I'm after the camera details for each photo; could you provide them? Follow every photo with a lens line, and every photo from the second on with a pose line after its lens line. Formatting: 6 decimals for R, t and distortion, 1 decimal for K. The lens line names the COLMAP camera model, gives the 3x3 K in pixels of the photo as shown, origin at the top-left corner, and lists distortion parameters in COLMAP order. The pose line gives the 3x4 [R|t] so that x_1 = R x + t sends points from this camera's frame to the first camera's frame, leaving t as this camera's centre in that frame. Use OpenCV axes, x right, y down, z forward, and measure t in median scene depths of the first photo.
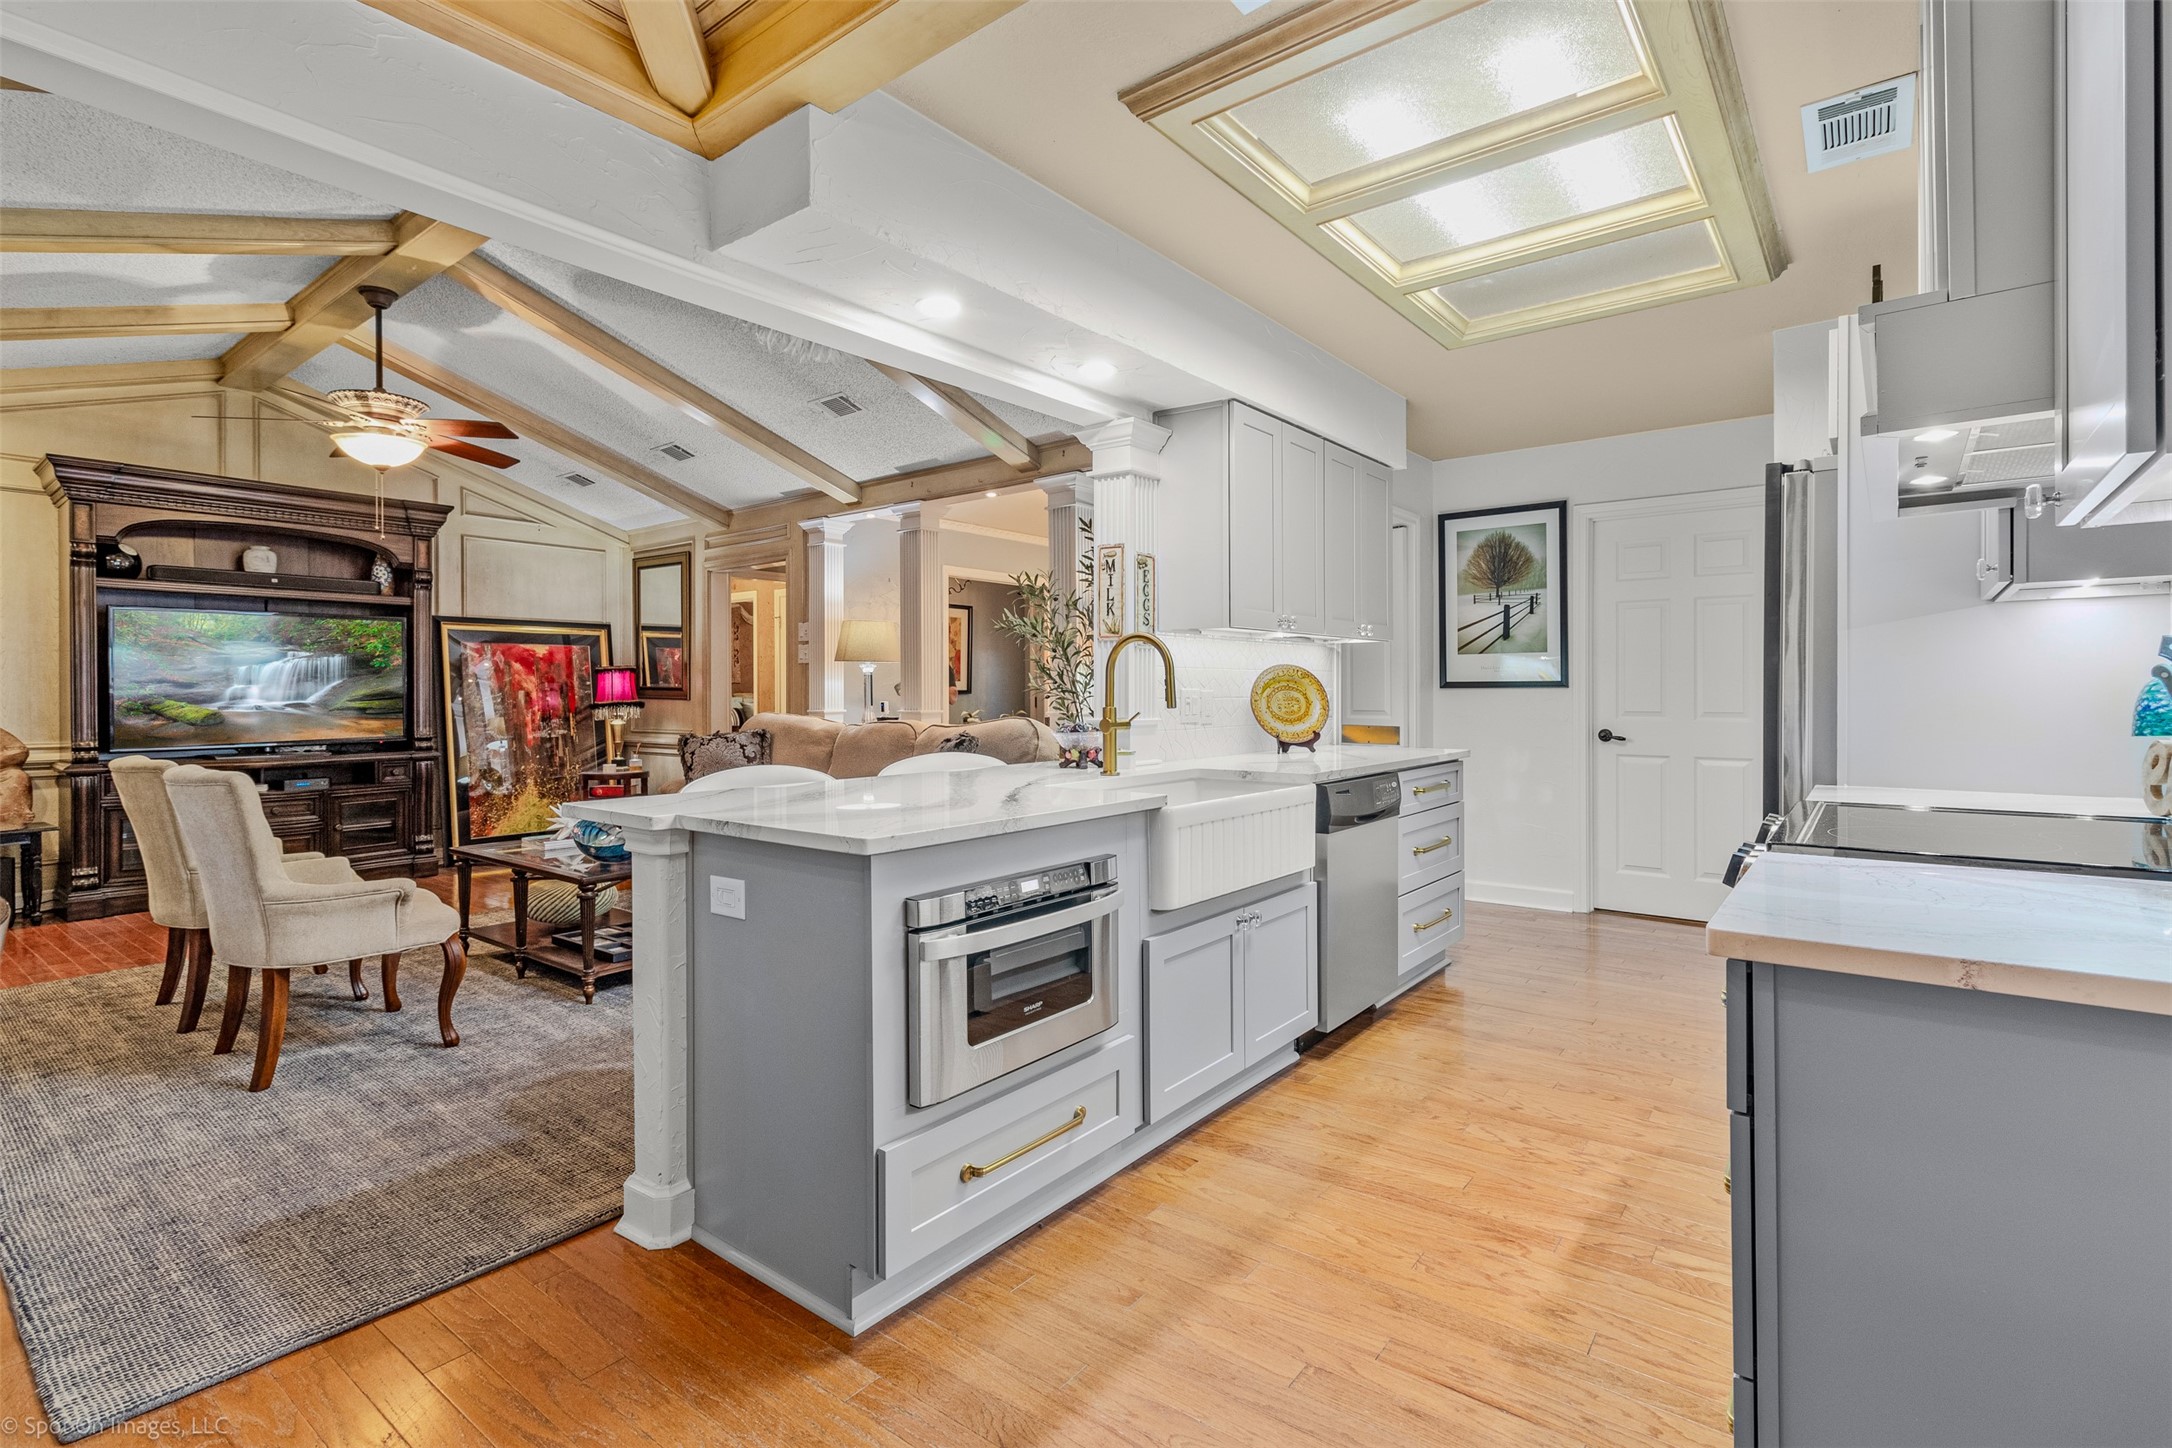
lens RADIAL K [[1008.0, 0, 1087.9], [0, 1008.0, 694.1], [0, 0, 1]] dist [0.000068, 0.001299]
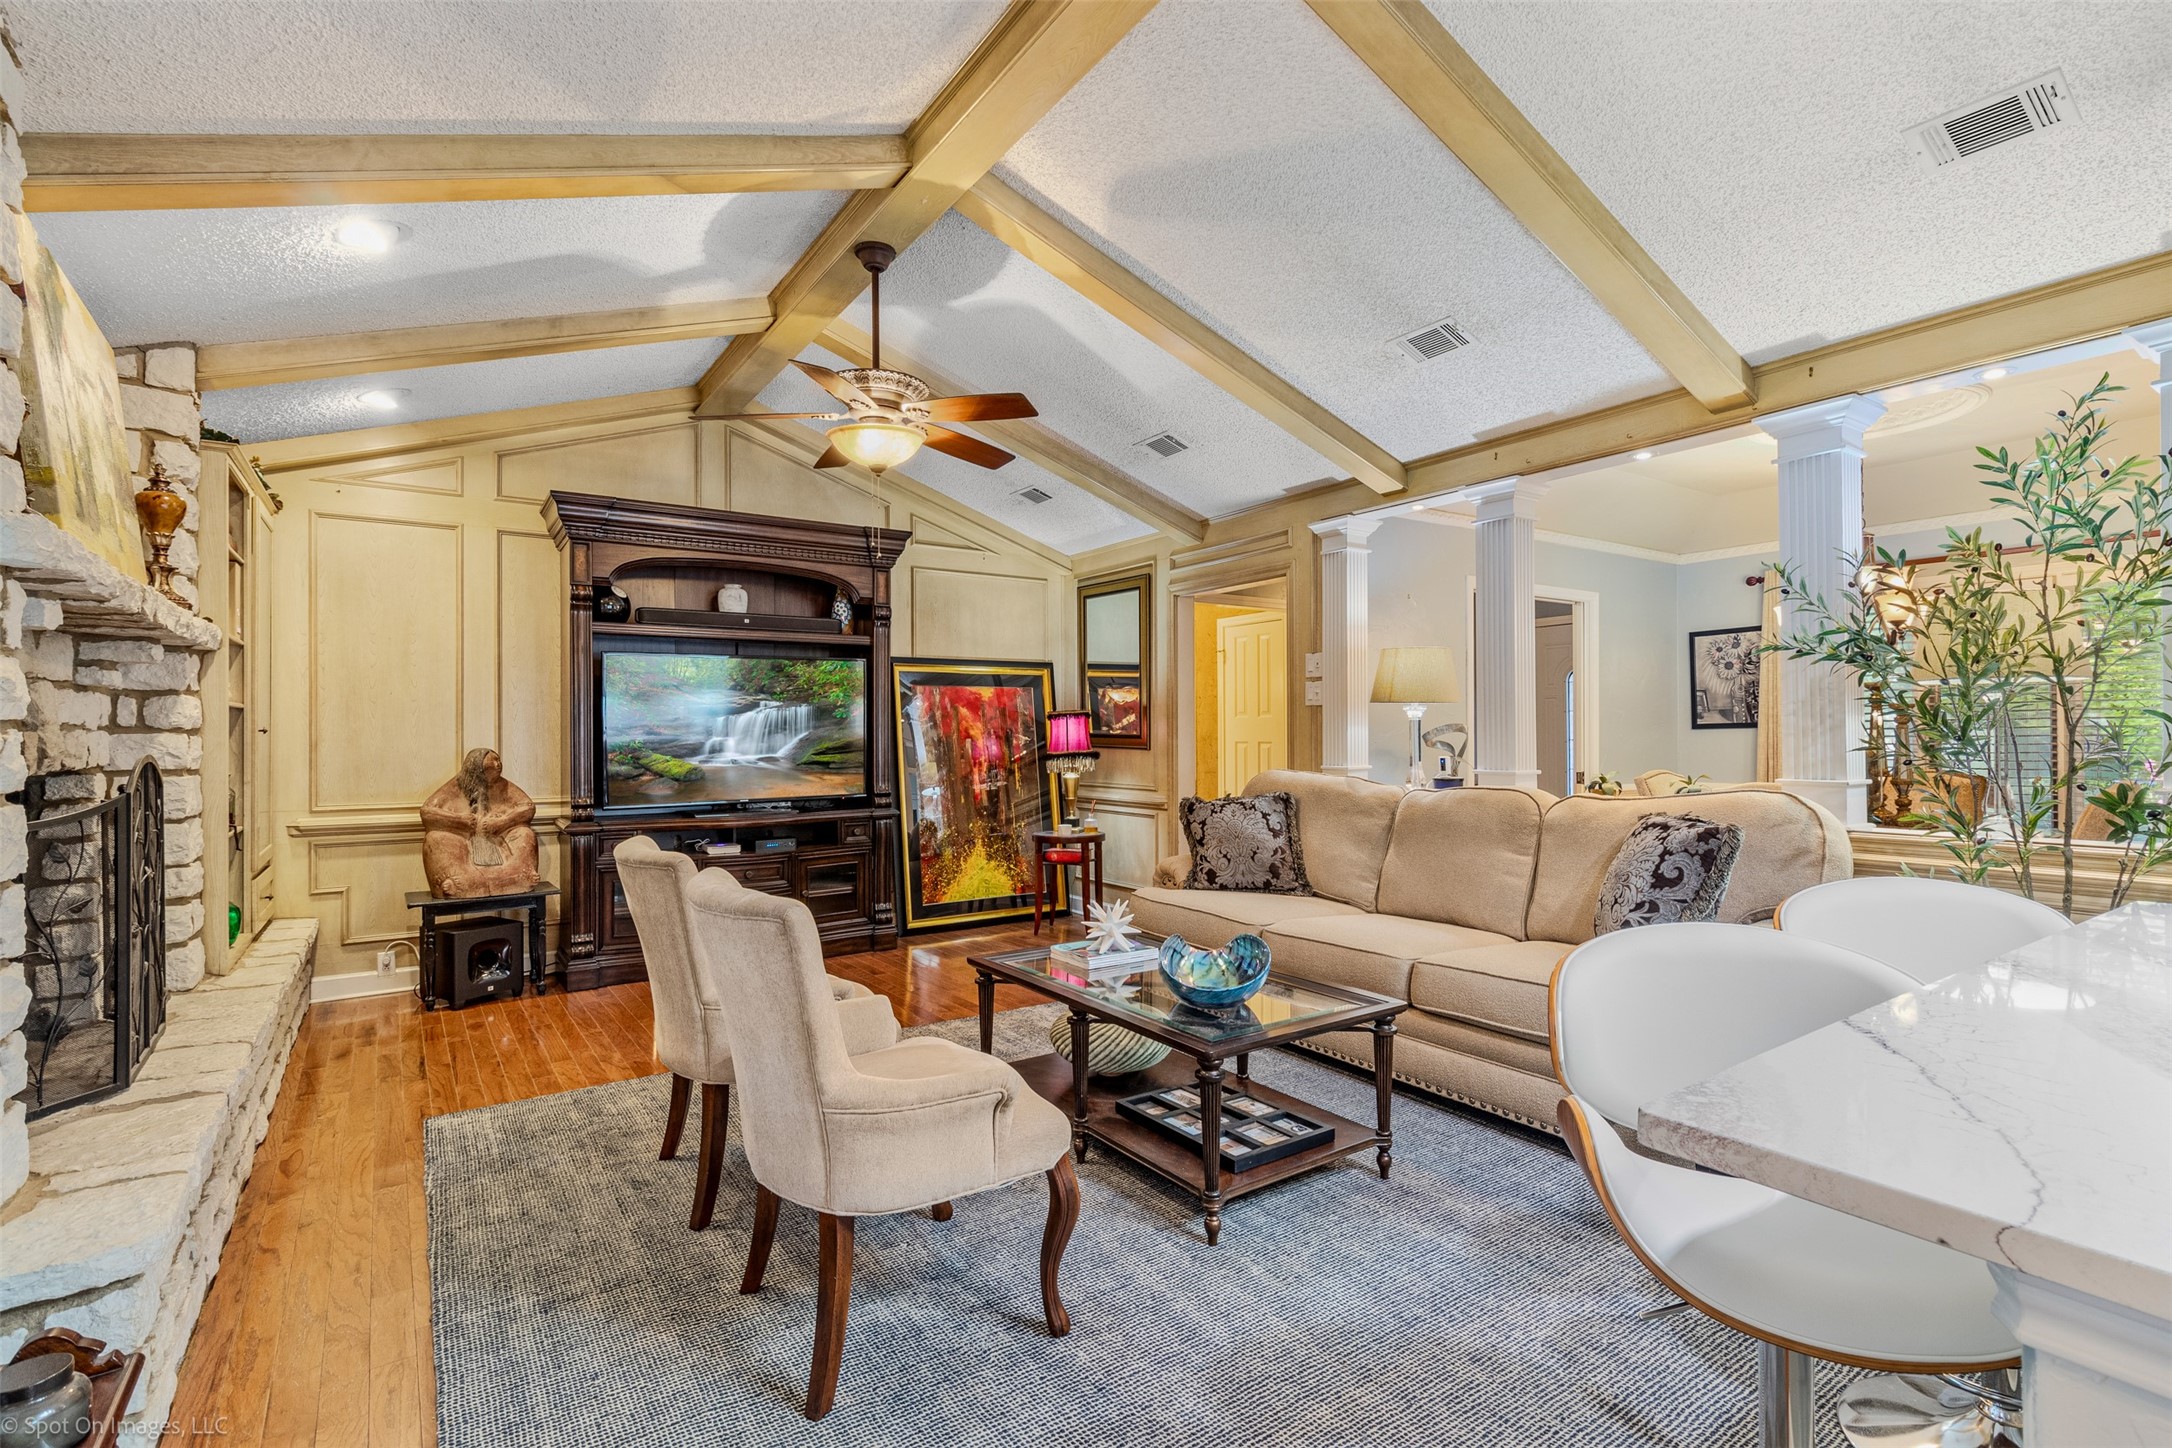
lens RADIAL K [[1008.0, 0, 1084.9], [0, 1008.0, 724.2], [0, 0, 1]] dist [0.000068, 0.001299]
pose [[0.951125, -0.004415, -0.308776, -0.250363], [0.002319, 0.999972, -0.007155, -0.012951], [0.308798, 0.006089, 0.951108, 0.243577]]
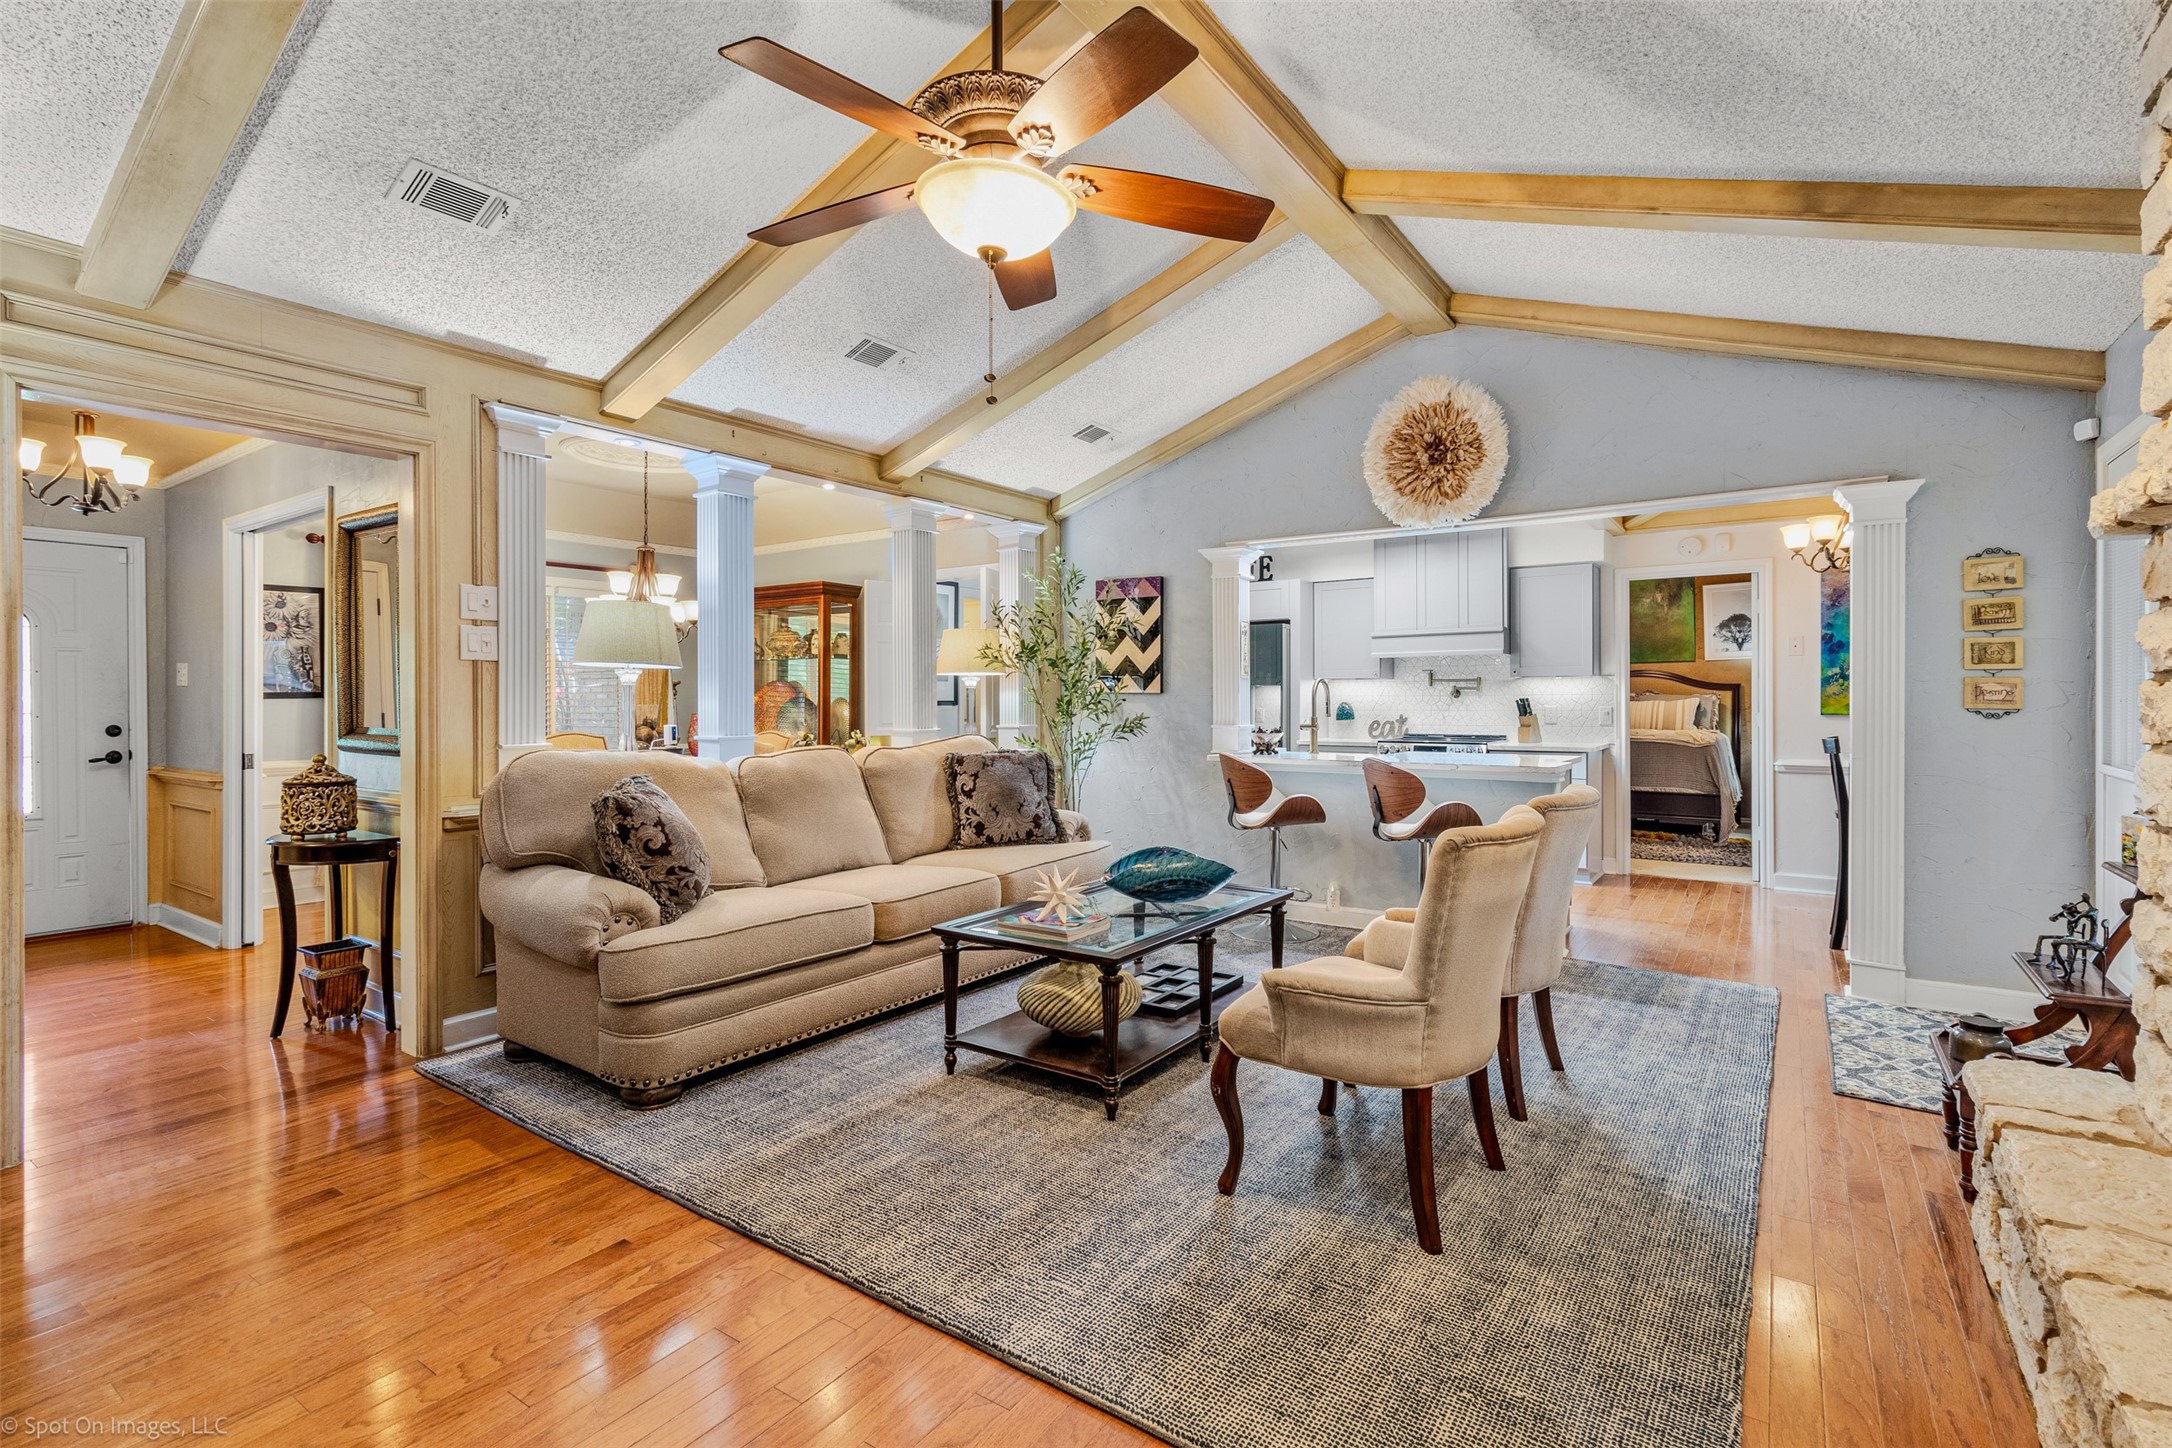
lens RADIAL K [[1008.0, 0, 1094.8], [0, 1008.0, 710.5], [0, 0, 1]] dist [0.000068, 0.001299]
pose [[-0.067495, -0.011267, 0.997656, -1.778971], [-0.000406, 0.999936, 0.011265, -0.015963], [-0.997720, 0.000356, -0.067495, 1.445839]]
